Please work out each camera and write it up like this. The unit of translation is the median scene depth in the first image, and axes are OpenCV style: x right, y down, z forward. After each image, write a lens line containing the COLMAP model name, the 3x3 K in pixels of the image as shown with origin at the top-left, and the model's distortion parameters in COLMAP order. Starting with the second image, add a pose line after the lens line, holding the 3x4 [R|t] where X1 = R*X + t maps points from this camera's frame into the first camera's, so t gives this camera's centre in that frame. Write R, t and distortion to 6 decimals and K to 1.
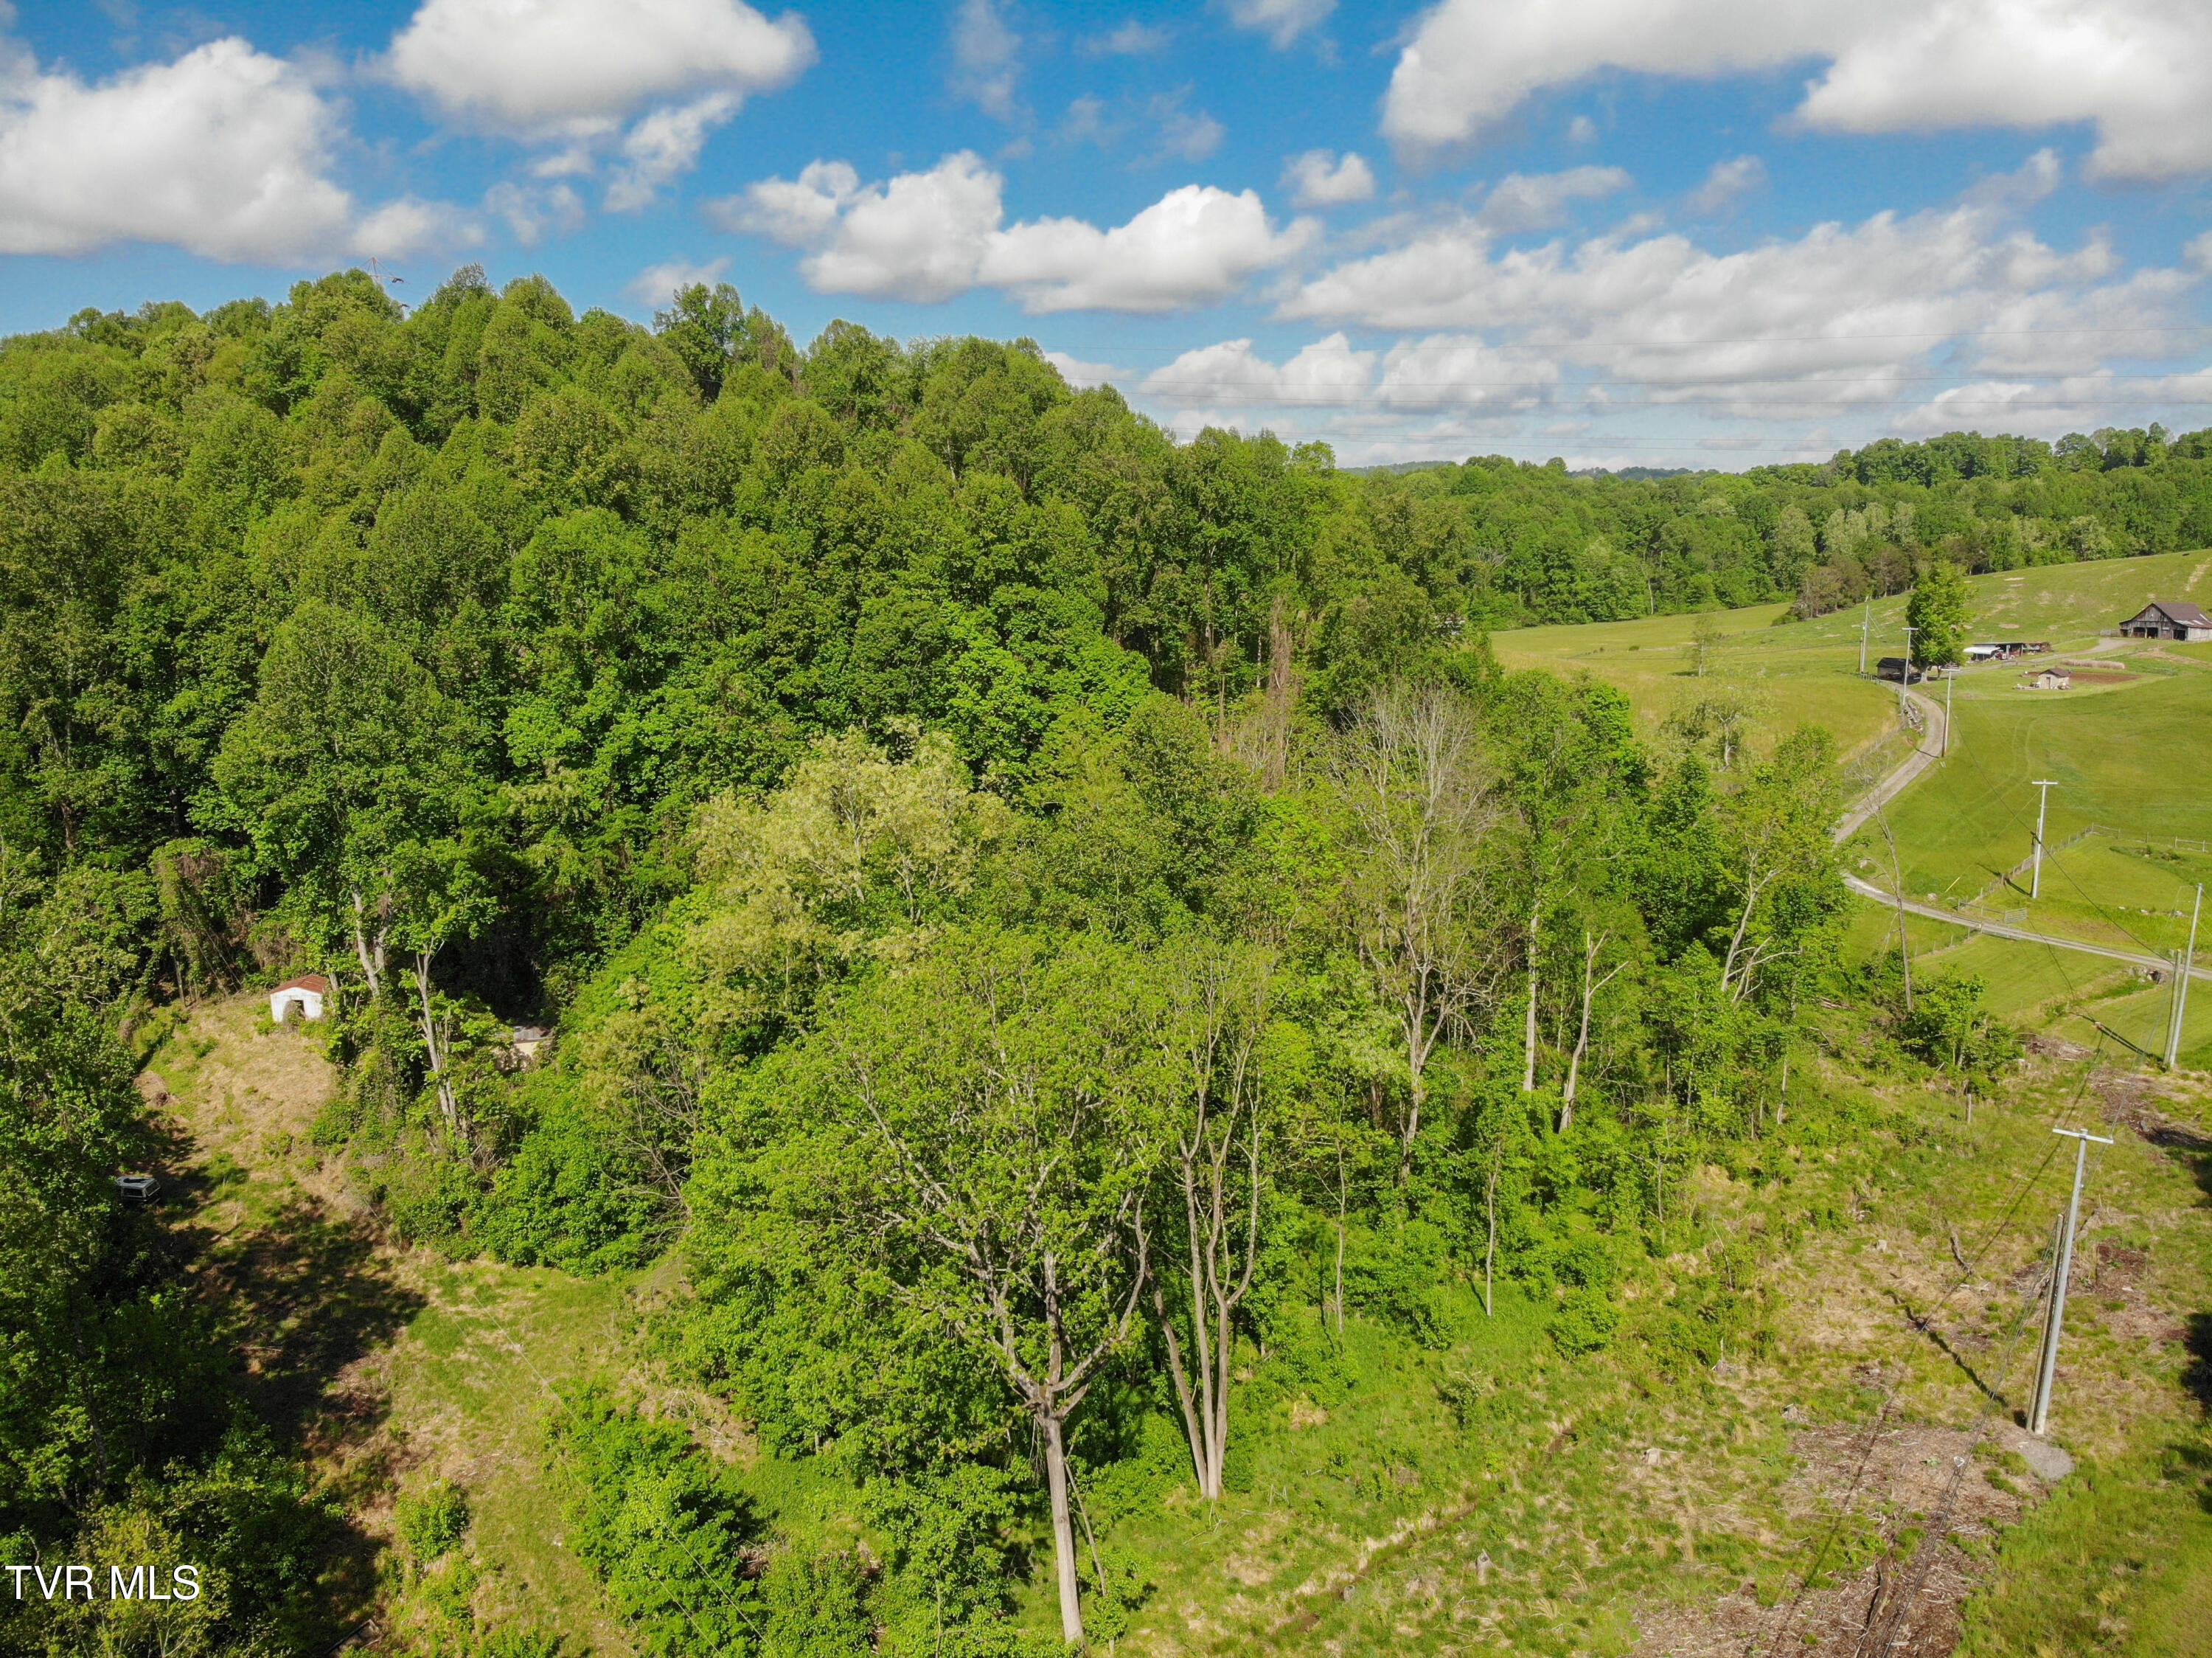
lens RADIAL K [[1631.1, 0, 1127.1], [0, 1631.1, 826.6], [0, 0, 1]] dist [0.058072, -0.185523]
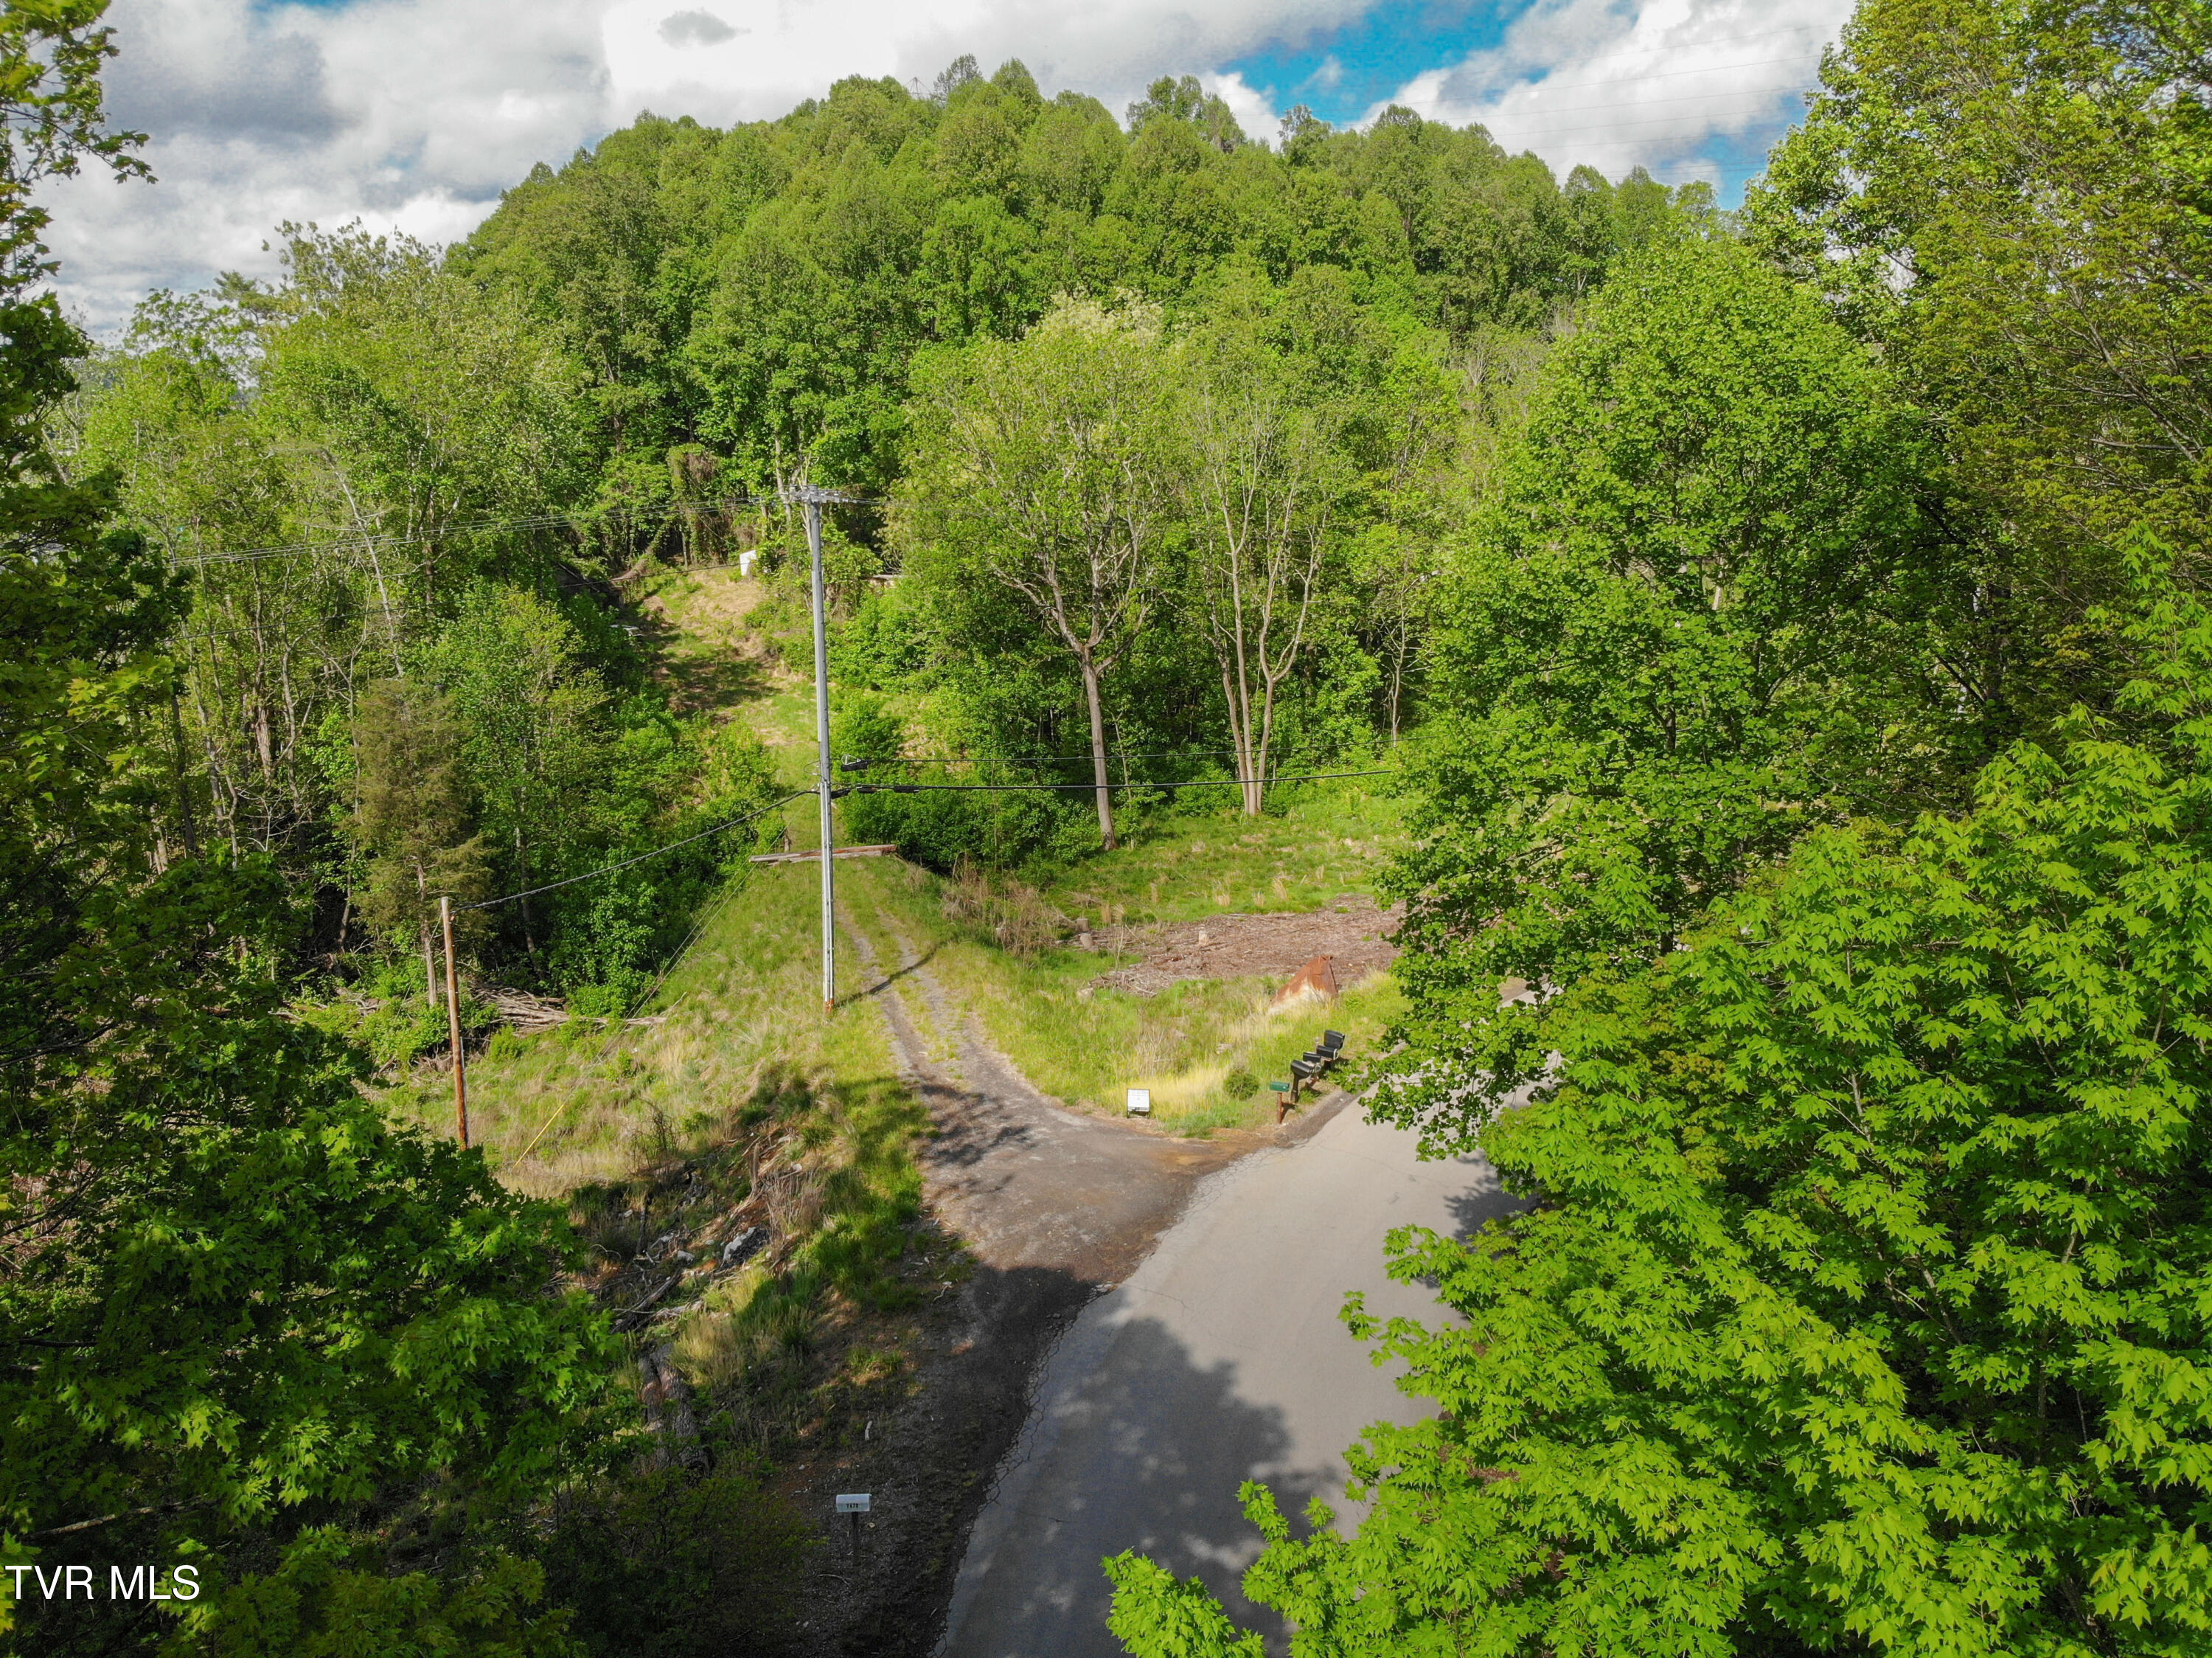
lens RADIAL K [[1612.0, 0, 1114.6], [0, 1612.0, 833.8], [0, 0, 1]] dist [0.072376, -0.127812]
pose [[0.943074, 0.095594, -0.318549, 0.234397], [-0.068847, 0.993168, 0.094216, 0.184112], [0.325379, -0.066922, 0.943212, -0.209058]]
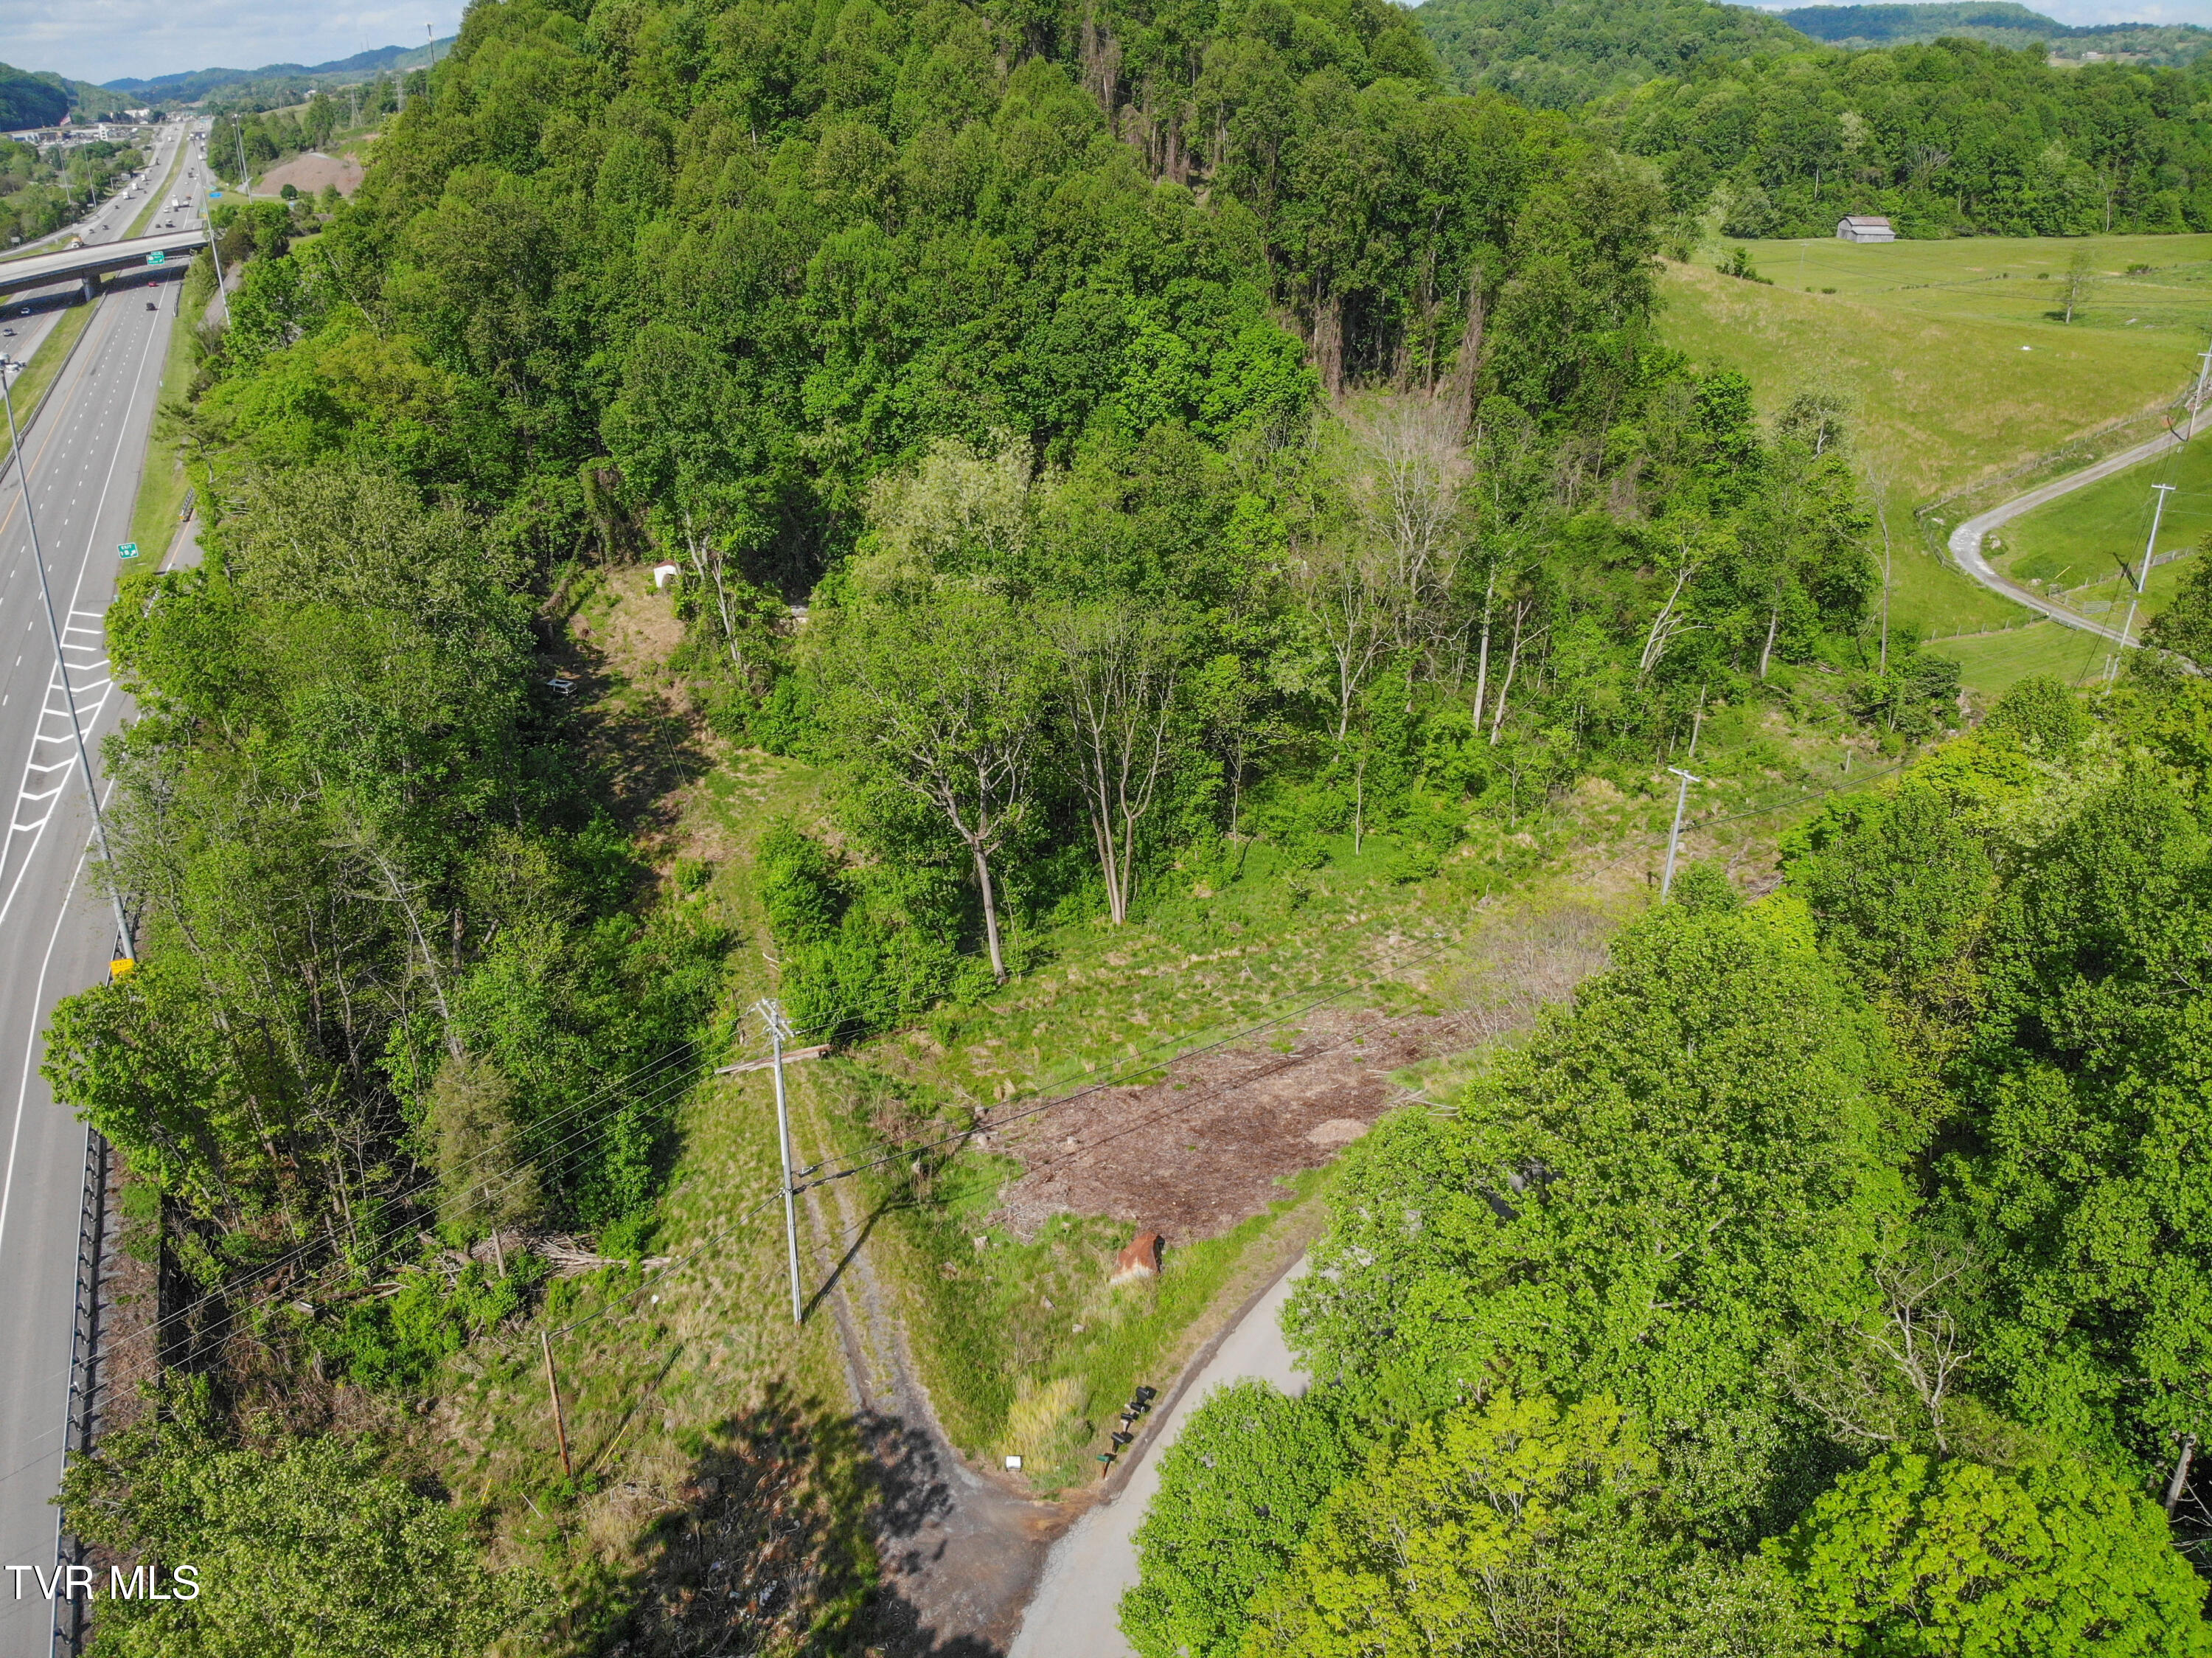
lens RADIAL K [[1602.4, 0, 1111.6], [0, 1602.4, 840.7], [0, 0, 1]] dist [0.068821, -0.173801]
pose [[0.961744, 0.118740, -0.246881, 0.274804], [-0.049776, 0.961925, 0.268744, -0.075346], [0.269391, -0.246174, 0.931035, -0.328406]]
